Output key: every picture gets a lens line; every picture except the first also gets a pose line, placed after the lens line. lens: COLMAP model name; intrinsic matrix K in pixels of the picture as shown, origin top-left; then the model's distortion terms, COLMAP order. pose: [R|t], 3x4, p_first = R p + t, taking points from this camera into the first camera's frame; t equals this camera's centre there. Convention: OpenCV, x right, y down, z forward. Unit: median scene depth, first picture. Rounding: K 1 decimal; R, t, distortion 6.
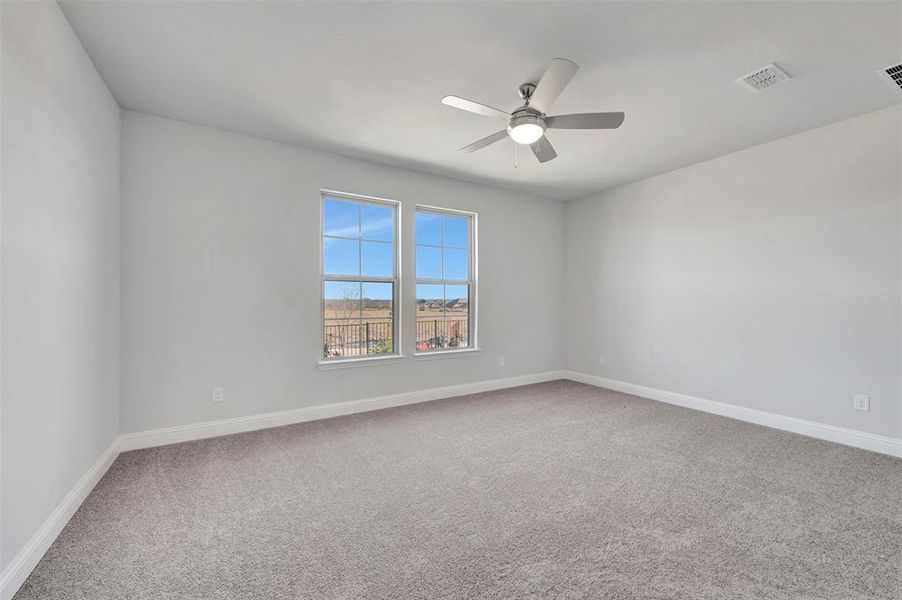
lens RADIAL K [[352.9, 0, 452.4], [0, 352.9, 305.5], [0, 0, 1]] dist [-0.001704, -0.000140]
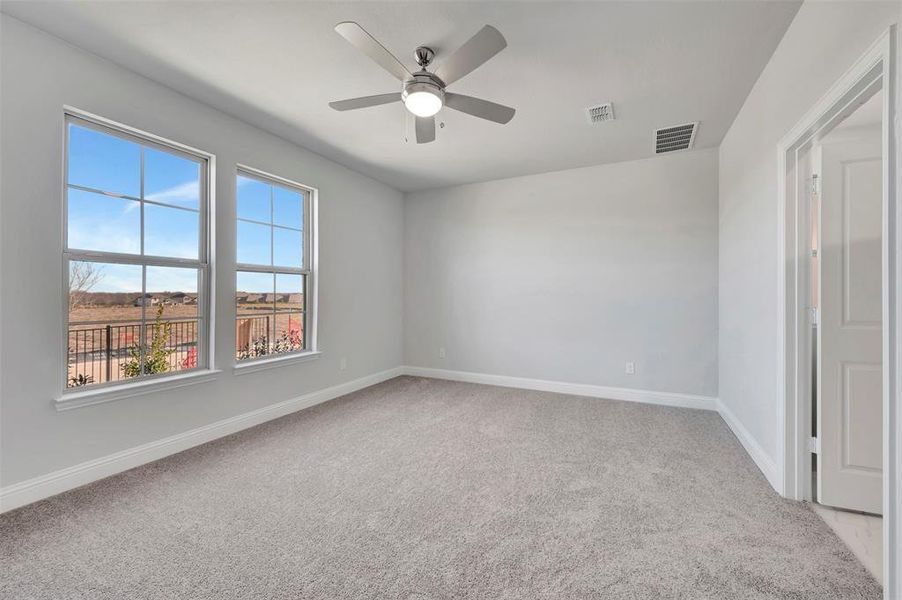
lens RADIAL K [[358.4, 0, 454.4], [0, 358.4, 297.5], [0, 0, 1]] dist [0.002680, 0.000195]
pose [[0.844289, -0.003489, 0.535876, -0.144889], [0.006876, 0.999967, -0.004323, 0.000133], [-0.535844, 0.007335, 0.844285, 0.143419]]
